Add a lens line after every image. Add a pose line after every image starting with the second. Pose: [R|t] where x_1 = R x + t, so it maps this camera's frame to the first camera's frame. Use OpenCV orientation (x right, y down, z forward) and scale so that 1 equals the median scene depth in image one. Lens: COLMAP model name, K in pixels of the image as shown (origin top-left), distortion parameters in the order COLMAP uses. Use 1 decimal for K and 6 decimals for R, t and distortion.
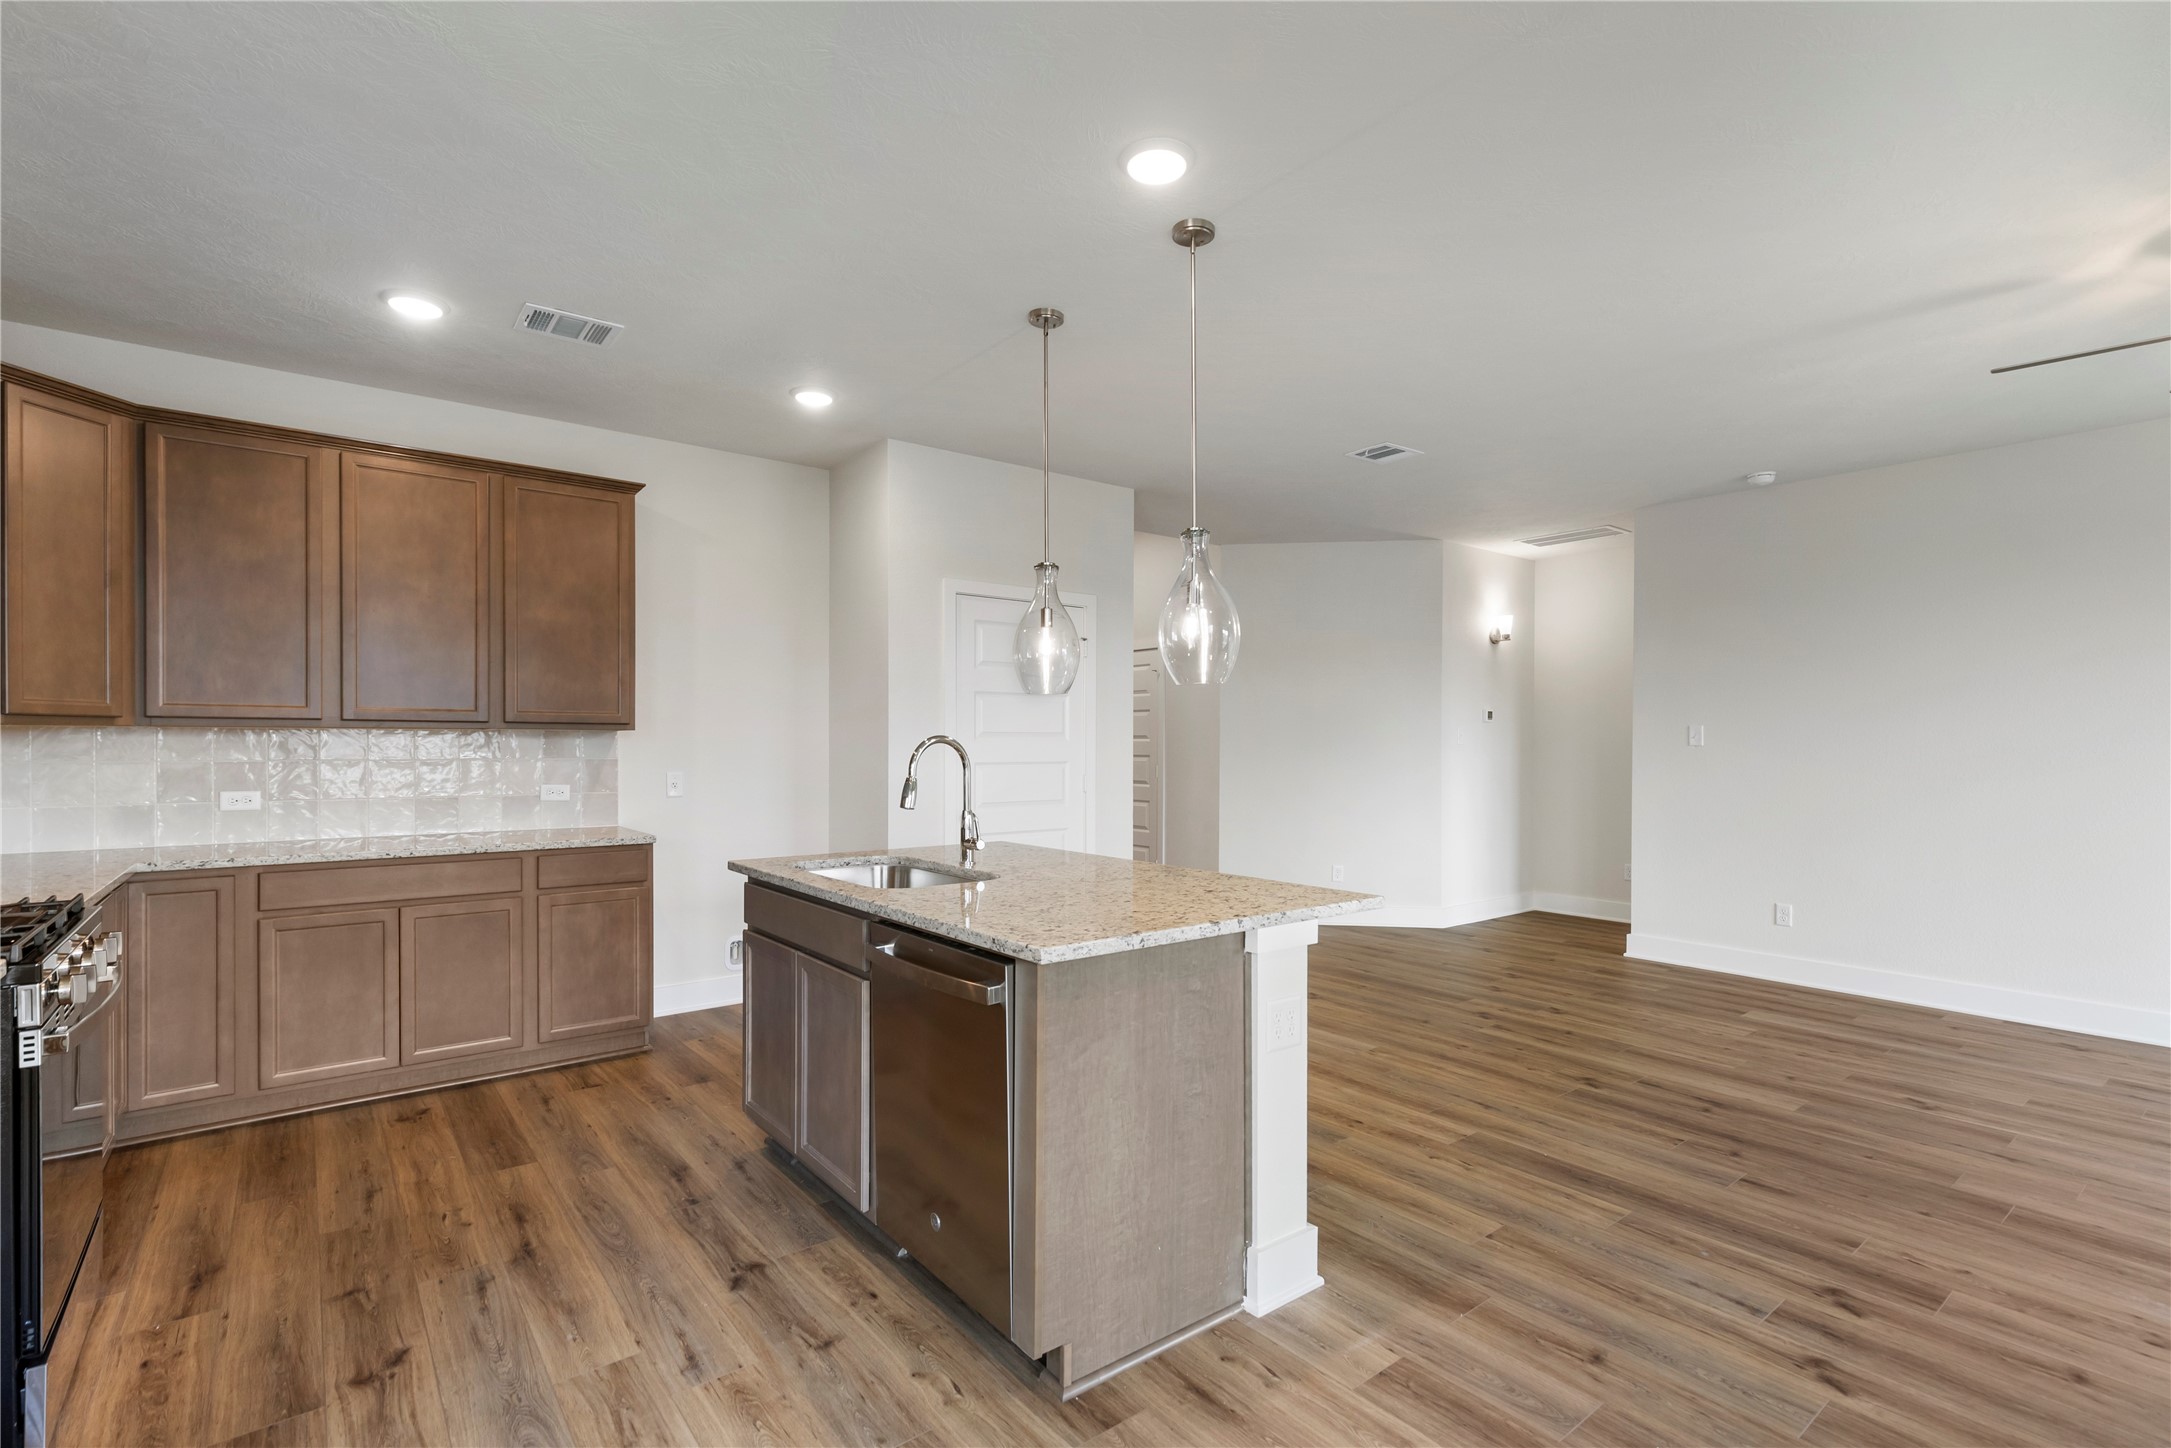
lens RADIAL K [[987.8, 0, 1087.4], [0, 987.8, 750.0], [0, 0, 1]] dist [0.011539, -0.001562]
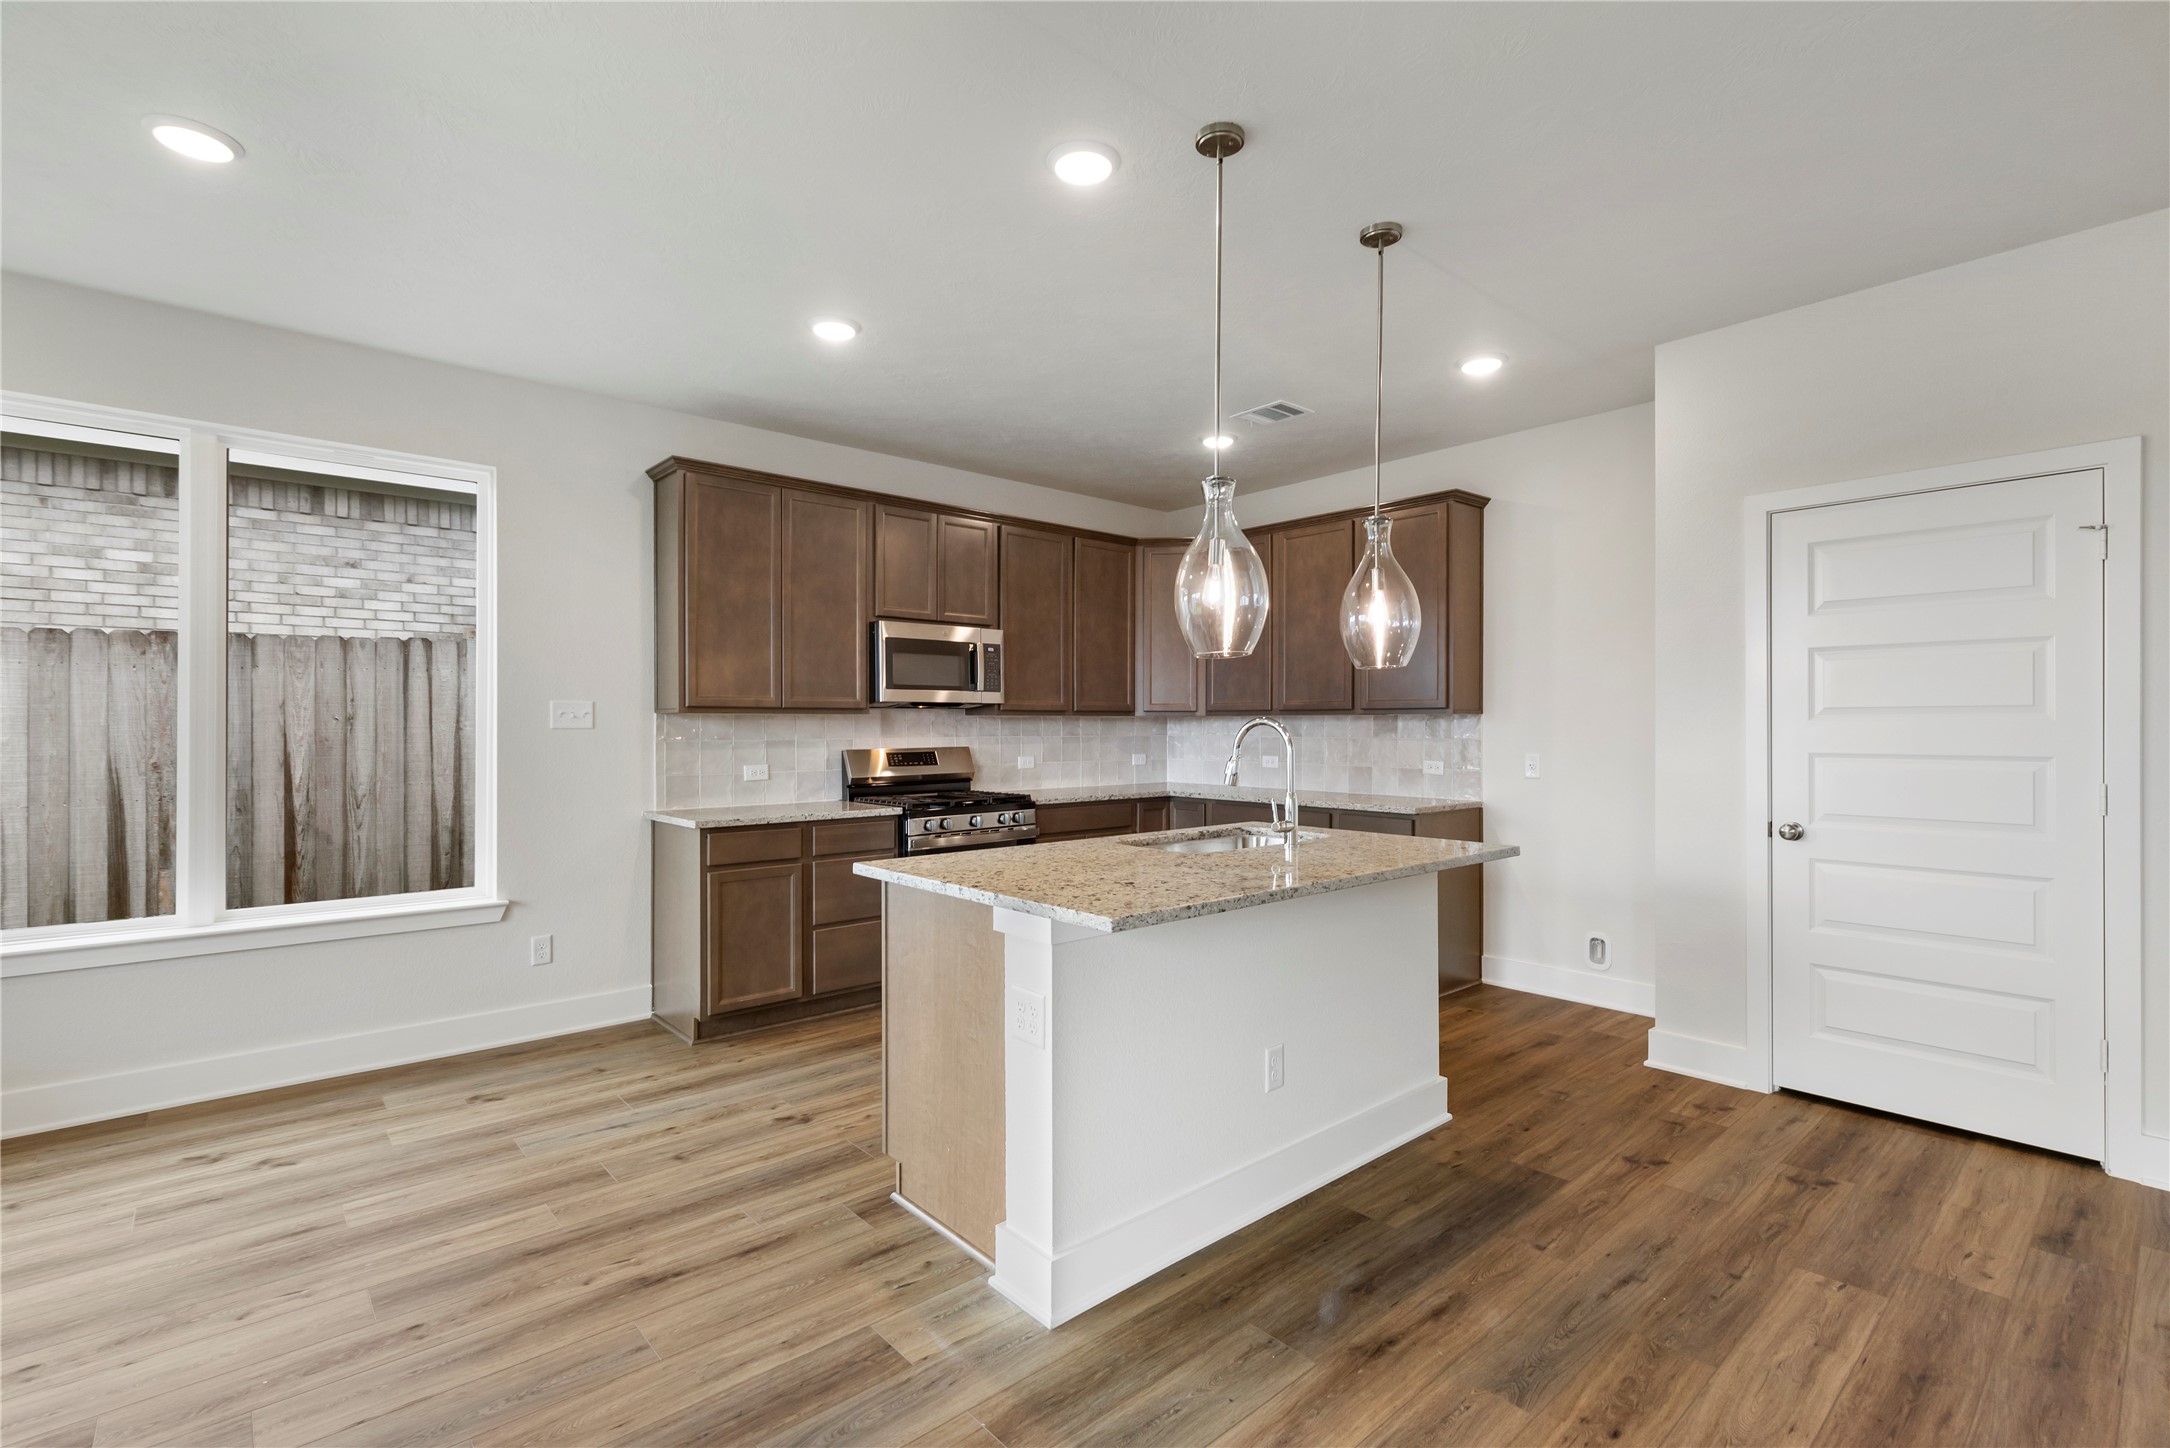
lens RADIAL K [[987.3, 0, 1088.5], [0, 987.3, 715.0], [0, 0, 1]] dist [0.011539, -0.001562]
pose [[0.056538, -0.013072, -0.998315, 0.797411], [-0.003930, 0.999904, -0.013315, -0.001832], [0.998393, 0.004676, 0.056481, 0.687709]]
